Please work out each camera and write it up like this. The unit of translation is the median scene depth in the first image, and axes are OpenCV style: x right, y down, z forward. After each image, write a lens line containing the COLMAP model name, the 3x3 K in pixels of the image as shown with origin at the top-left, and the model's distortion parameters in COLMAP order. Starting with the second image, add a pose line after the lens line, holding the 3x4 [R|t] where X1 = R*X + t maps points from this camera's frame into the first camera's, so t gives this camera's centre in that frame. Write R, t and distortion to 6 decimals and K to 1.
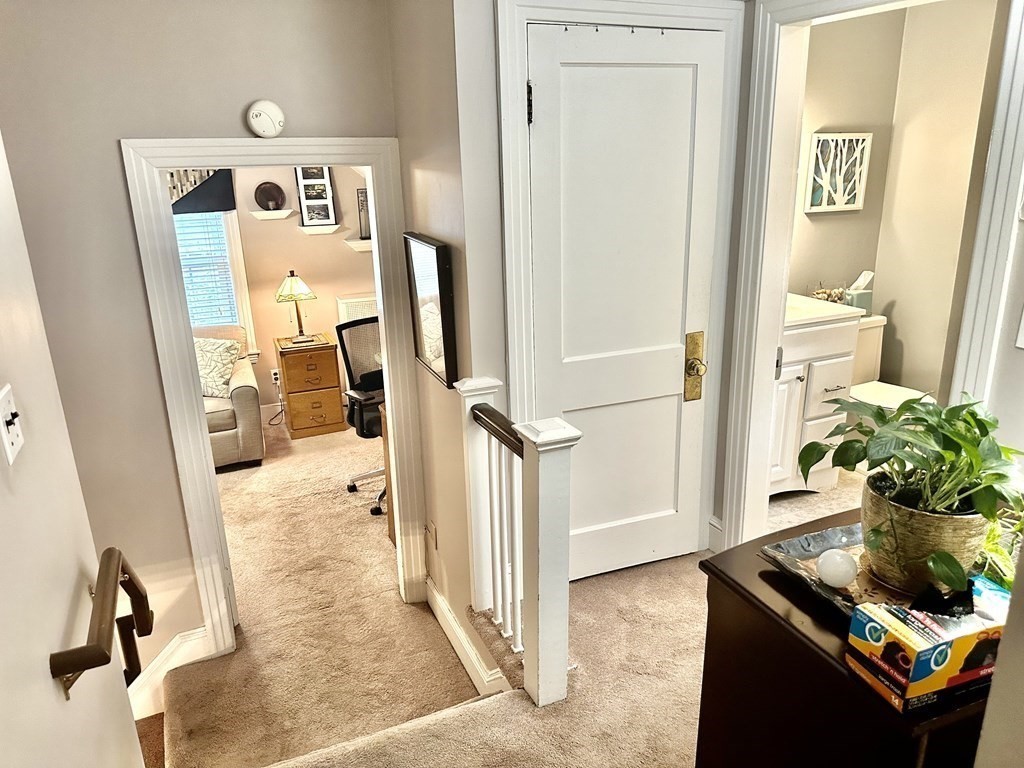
lens RADIAL K [[720.5, 0, 512.8], [0, 720.5, 389.6], [0, 0, 1]] dist [0.037979, -0.003066]
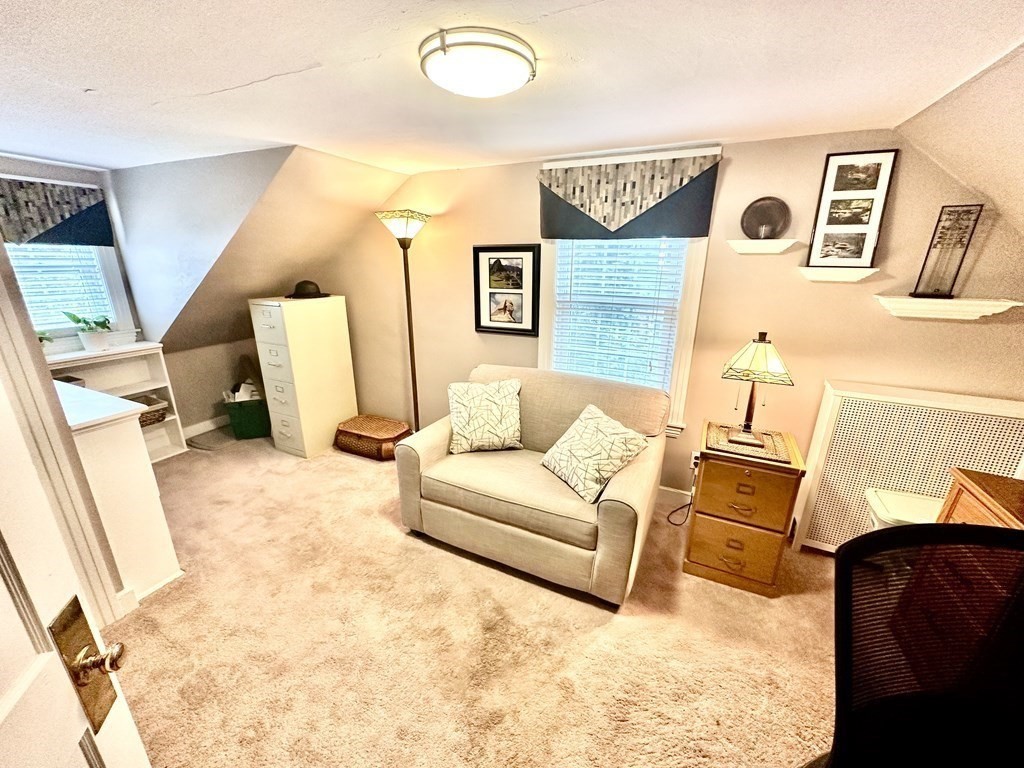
lens RADIAL K [[408.1, 0, 513.3], [0, 408.1, 385.3], [0, 0, 1]] dist [-0.000516, -0.000197]
pose [[0.647777, 0.267967, -0.713147, -0.158309], [-0.248022, 0.959279, 0.135165, -0.100673], [0.720326, 0.089320, 0.687861, 0.528200]]
